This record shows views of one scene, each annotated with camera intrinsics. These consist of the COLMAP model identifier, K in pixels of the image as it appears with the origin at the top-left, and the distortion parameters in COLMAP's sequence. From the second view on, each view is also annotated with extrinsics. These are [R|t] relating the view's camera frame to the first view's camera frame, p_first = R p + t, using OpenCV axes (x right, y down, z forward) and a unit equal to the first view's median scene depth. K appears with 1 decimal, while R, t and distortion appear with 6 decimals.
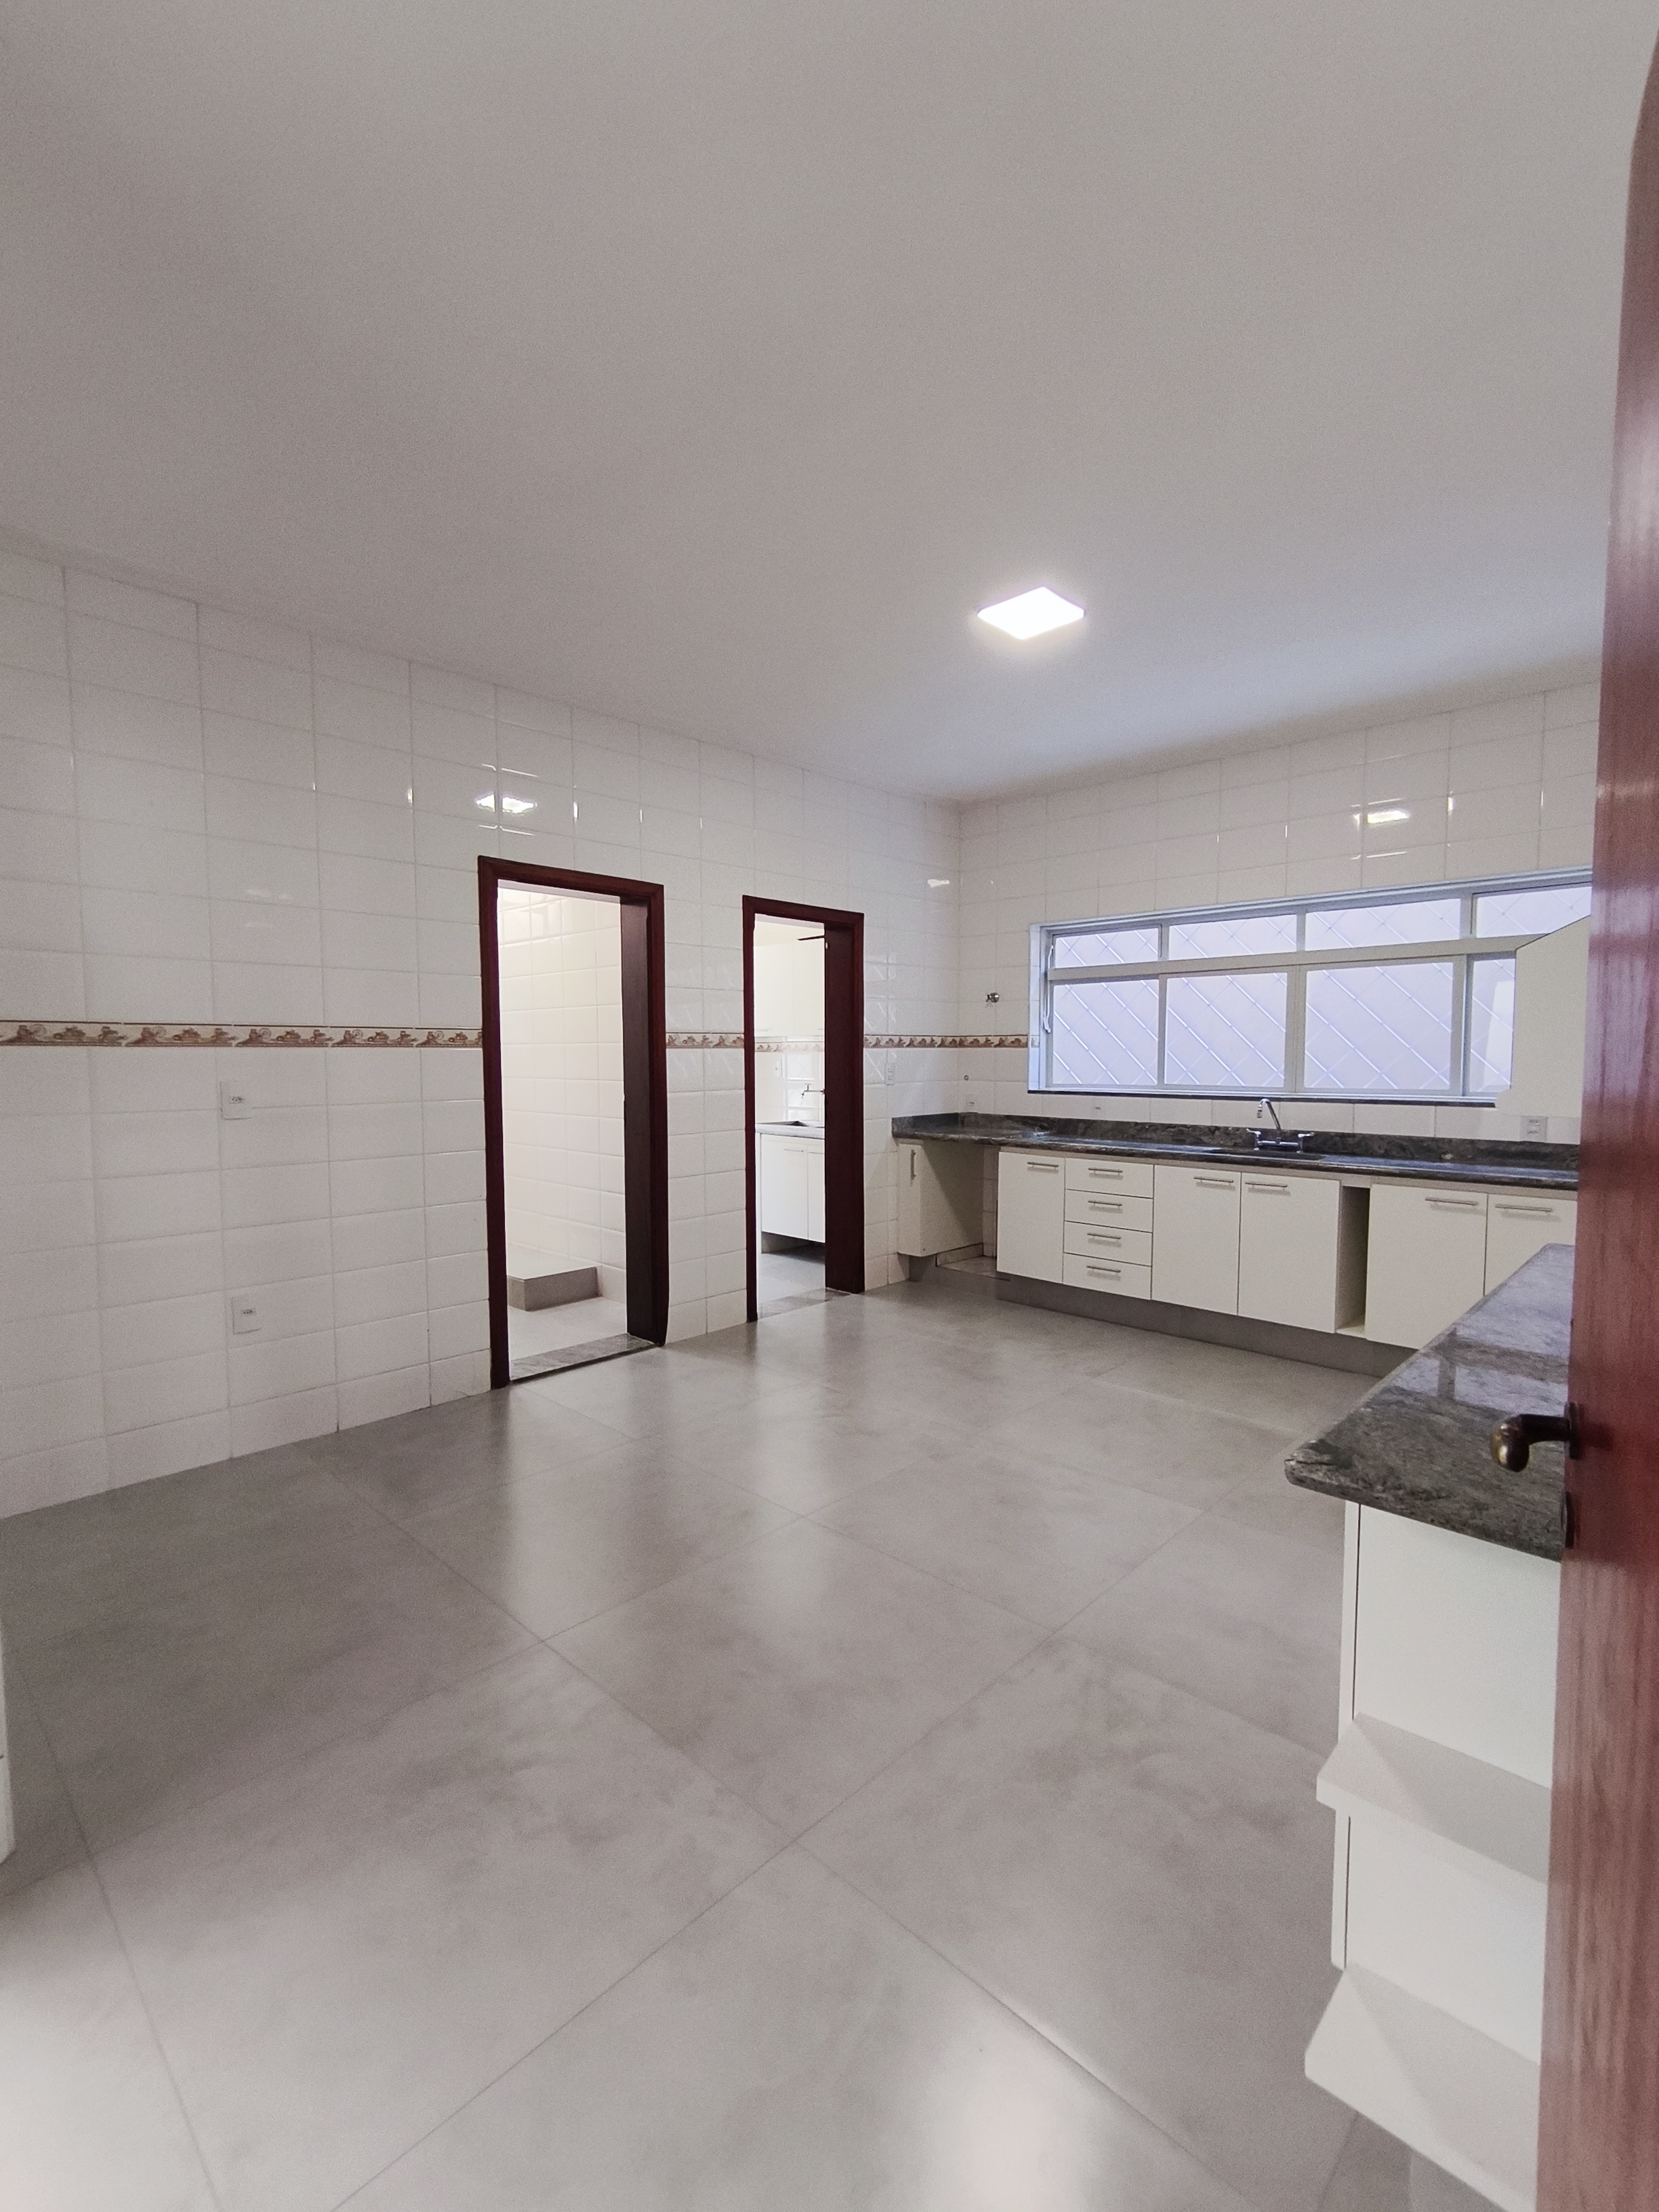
lens RADIAL K [[985.9, 0, 849.2], [0, 985.9, 1104.1], [0, 0, 1]] dist [0.003198, -0.000268]
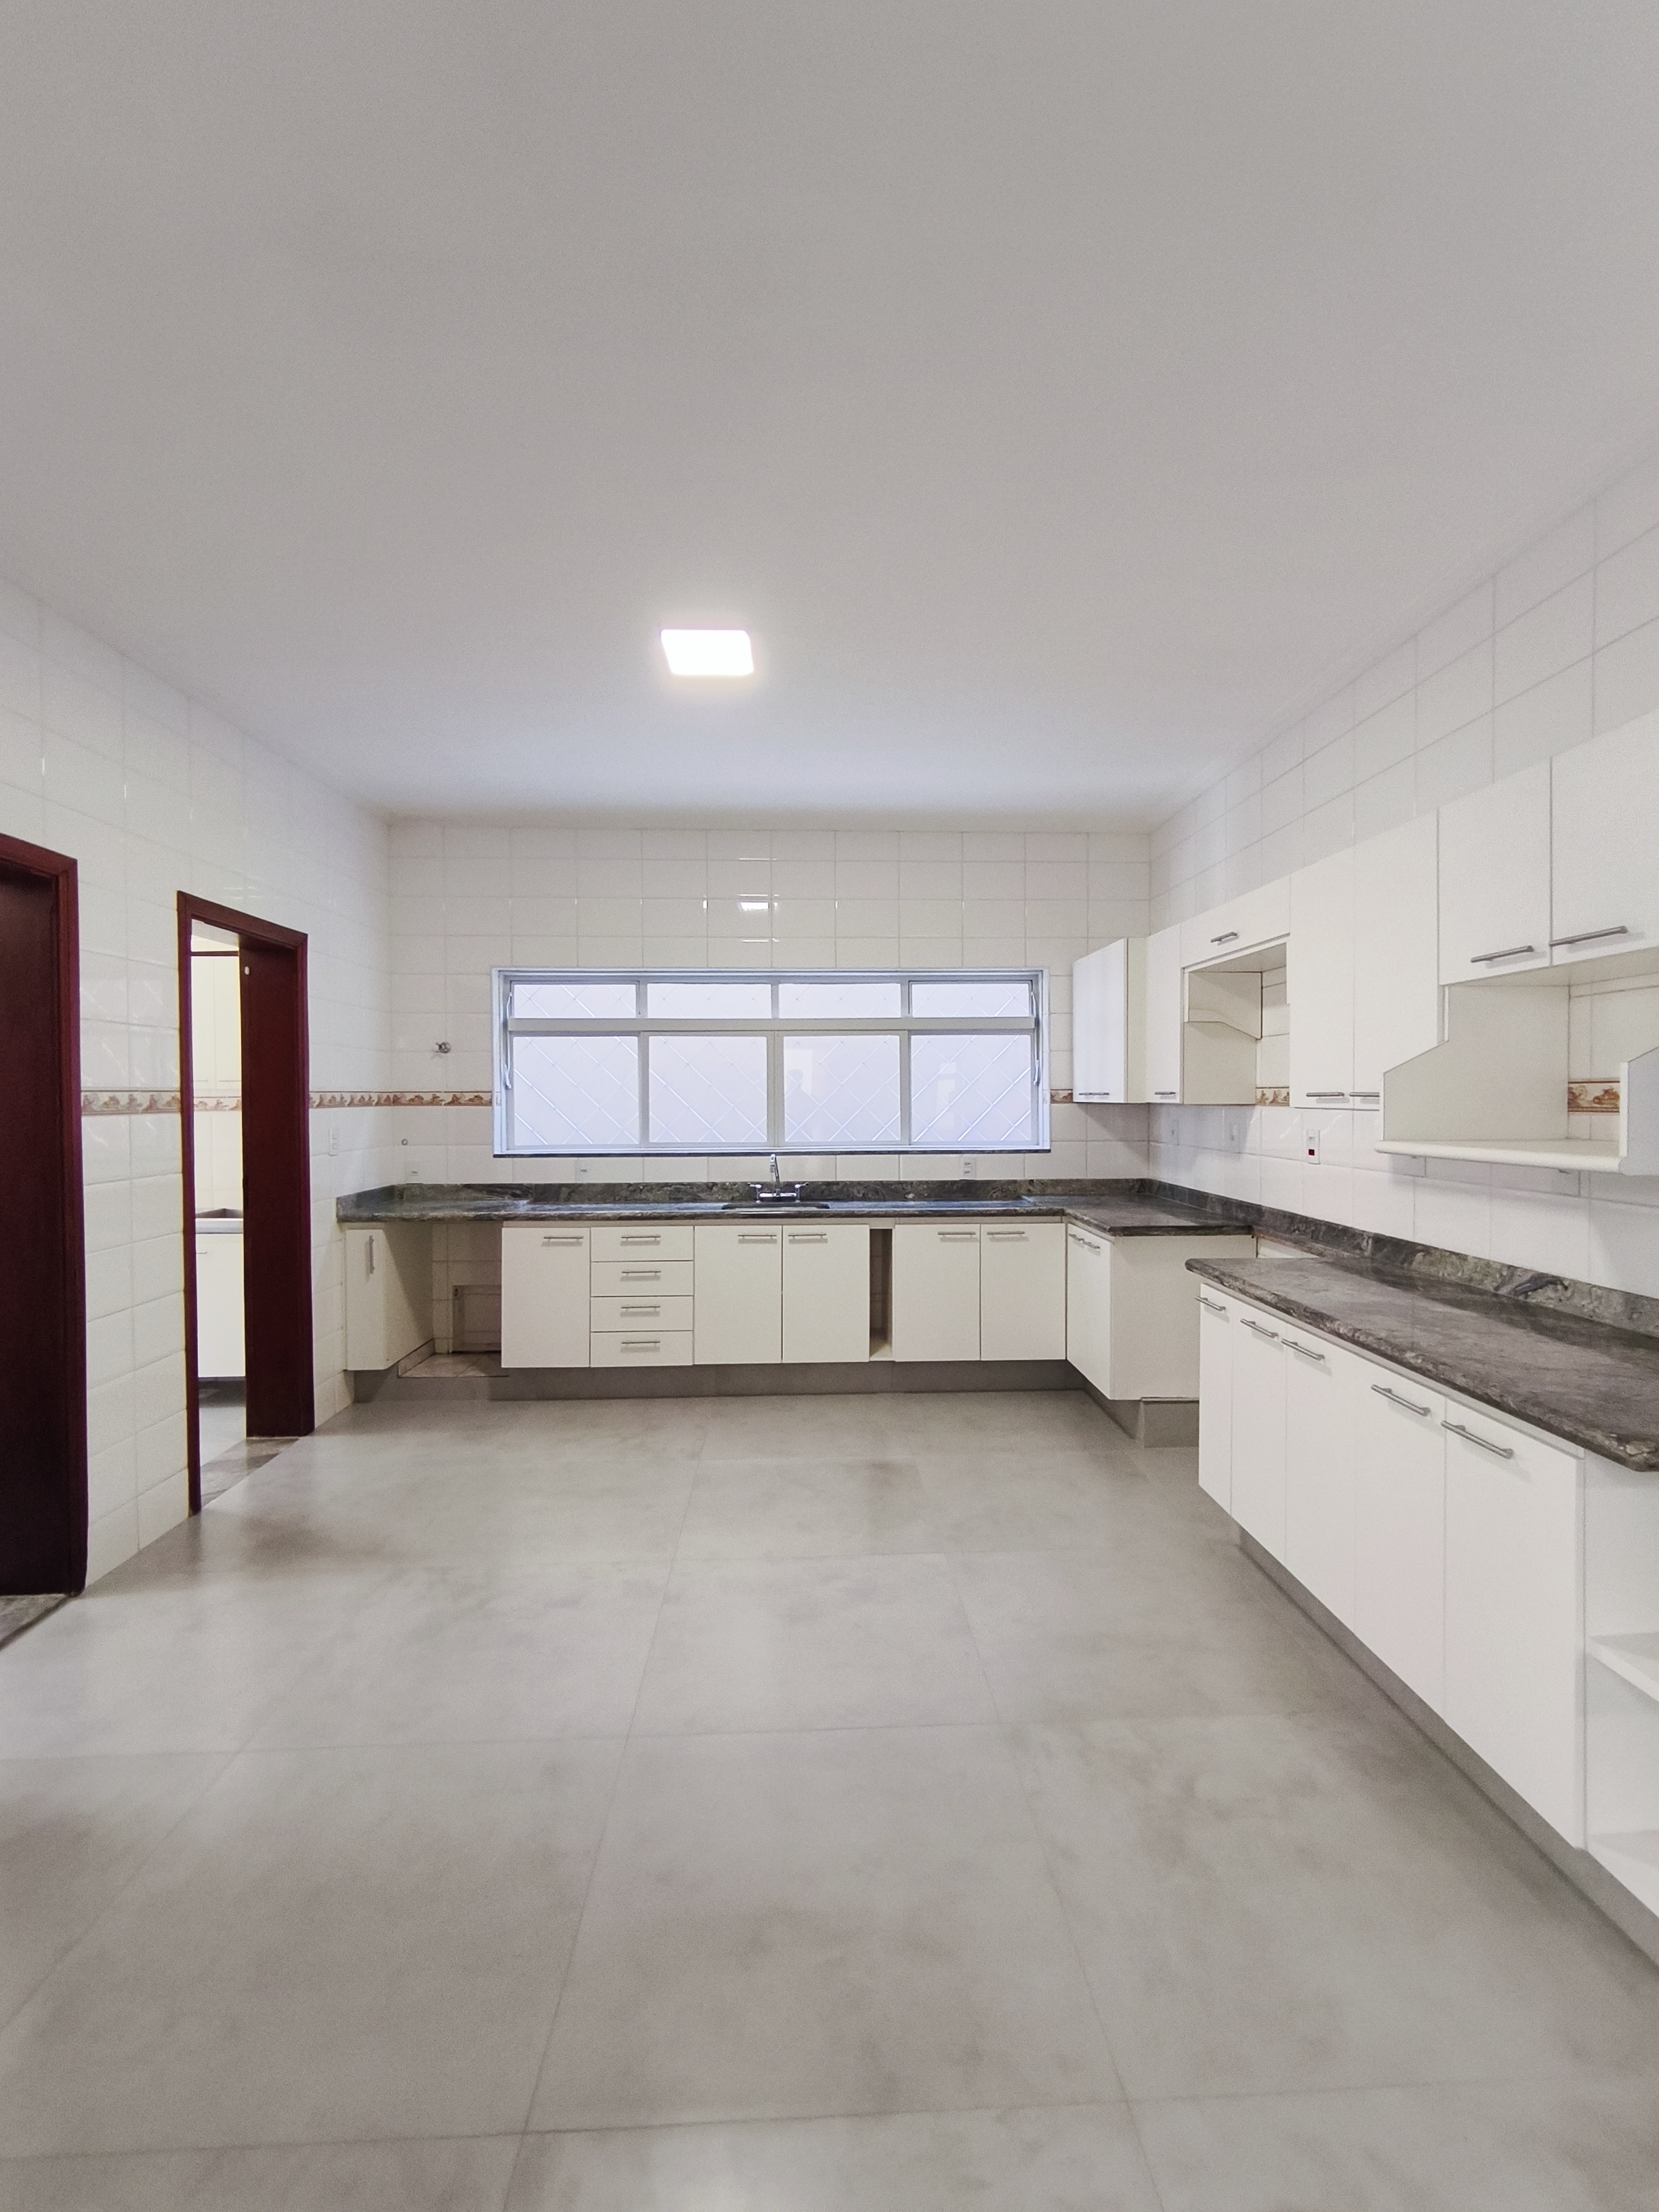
lens RADIAL K [[985.9, 0, 839.9], [0, 985.9, 1099.8], [0, 0, 1]] dist [0.003198, -0.000268]
pose [[0.694025, -0.003564, 0.719942, -0.275192], [0.041260, 0.998541, -0.034832, -0.022261], [-0.718768, 0.053880, 0.693159, 0.189435]]
